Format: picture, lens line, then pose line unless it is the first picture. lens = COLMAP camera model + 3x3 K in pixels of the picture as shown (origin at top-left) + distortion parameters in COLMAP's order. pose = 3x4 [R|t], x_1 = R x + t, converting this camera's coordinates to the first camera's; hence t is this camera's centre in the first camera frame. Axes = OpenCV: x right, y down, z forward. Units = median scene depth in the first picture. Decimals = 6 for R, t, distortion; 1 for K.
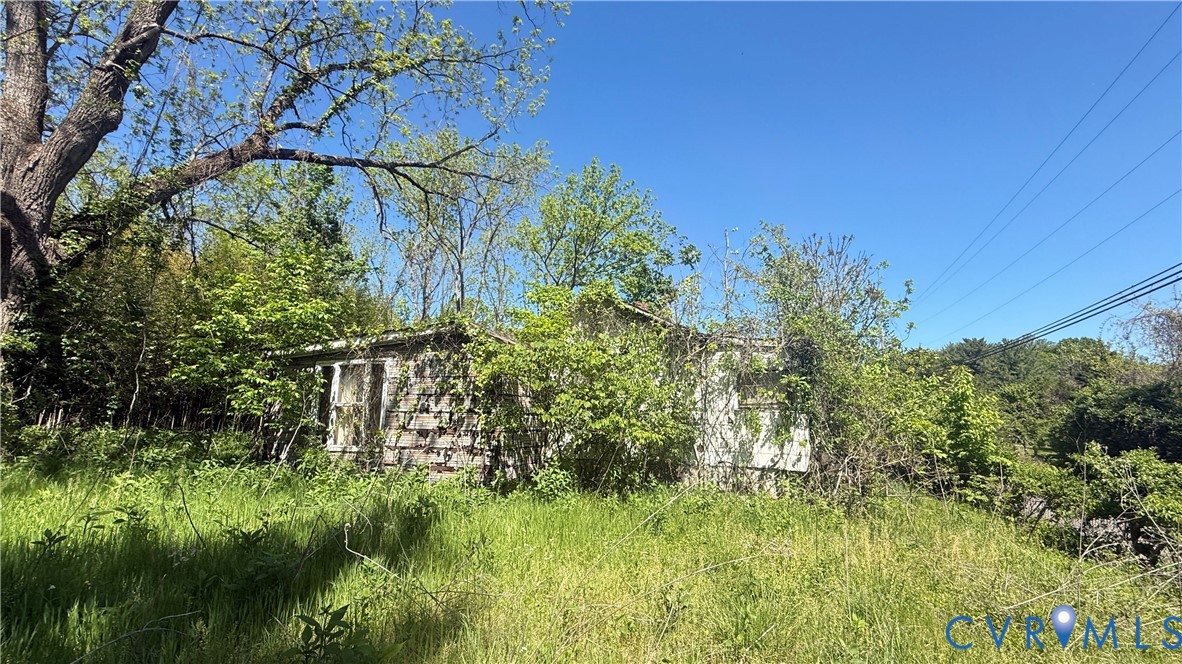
lens RADIAL K [[470.8, 0, 588.3], [0, 470.8, 330.5], [0, 0, 1]] dist [0.000912, 0.000103]
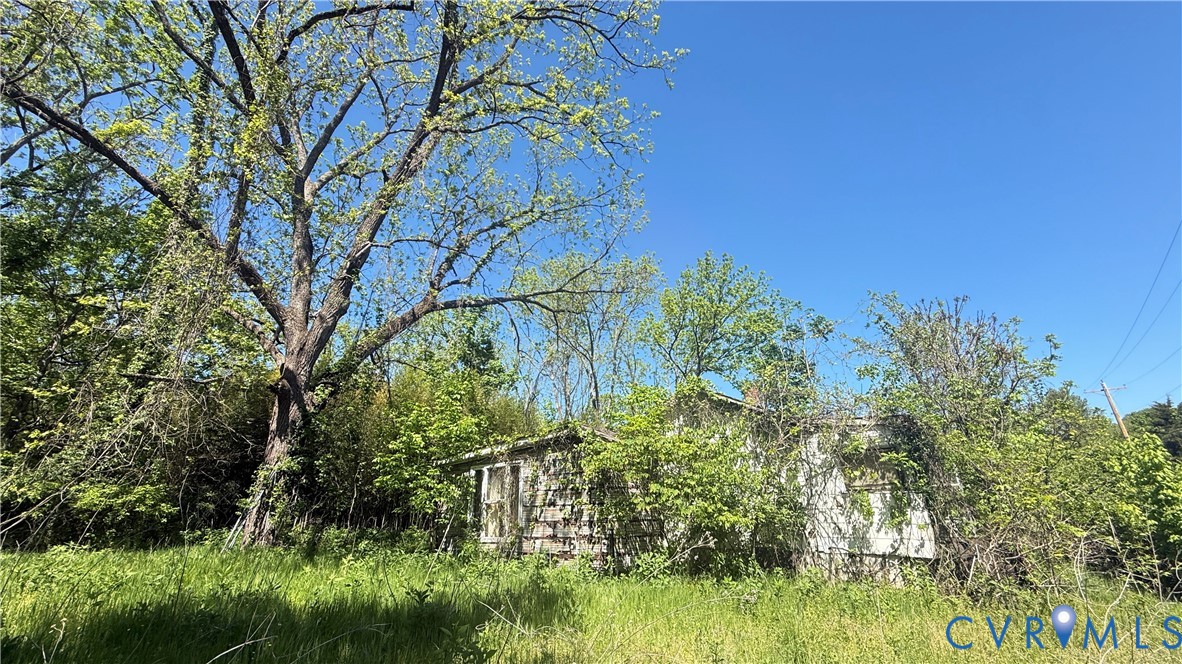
lens RADIAL K [[470.8, 0, 588.3], [0, 470.8, 330.5], [0, 0, 1]] dist [0.000912, 0.000103]
pose [[0.949584, -0.139281, -0.280875, 0.129583], [0.084646, 0.976526, -0.198072, -0.013911], [0.301869, 0.164311, 0.939083, -0.150057]]
